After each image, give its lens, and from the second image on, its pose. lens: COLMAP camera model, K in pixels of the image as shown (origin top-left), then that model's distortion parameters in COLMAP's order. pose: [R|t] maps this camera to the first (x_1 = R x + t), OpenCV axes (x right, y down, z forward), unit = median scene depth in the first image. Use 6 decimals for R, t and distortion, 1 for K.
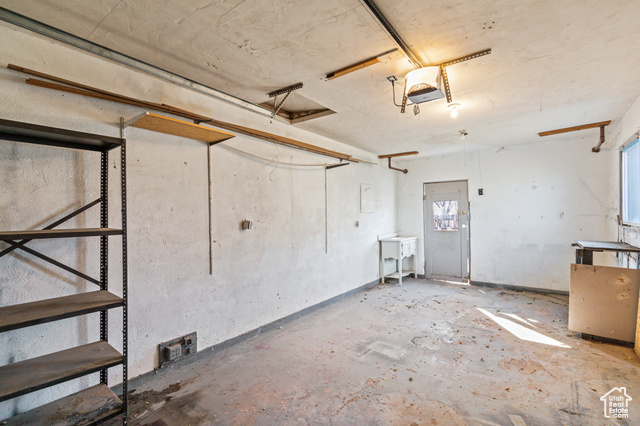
lens RADIAL K [[290.9, 0, 317.6], [0, 290.9, 215.2], [0, 0, 1]] dist [0.002731, -0.001819]
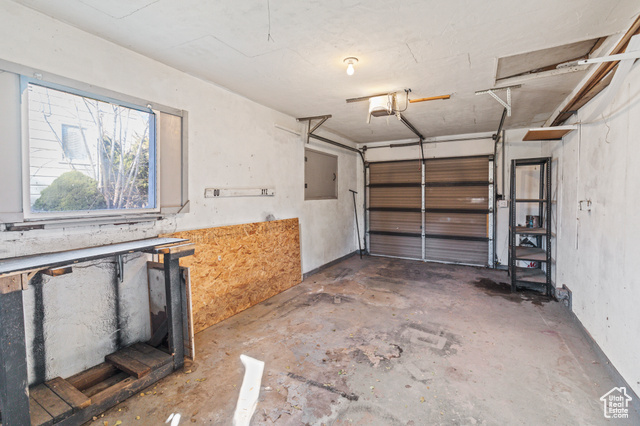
lens RADIAL K [[290.9, 0, 318.7], [0, 290.9, 200.2], [0, 0, 1]] dist [0.002731, -0.001819]
pose [[-0.987902, 0.014482, -0.154403, 0.763853], [0.010667, 0.999618, 0.025508, -0.012200], [0.154714, 0.023552, -0.987679, 1.997217]]
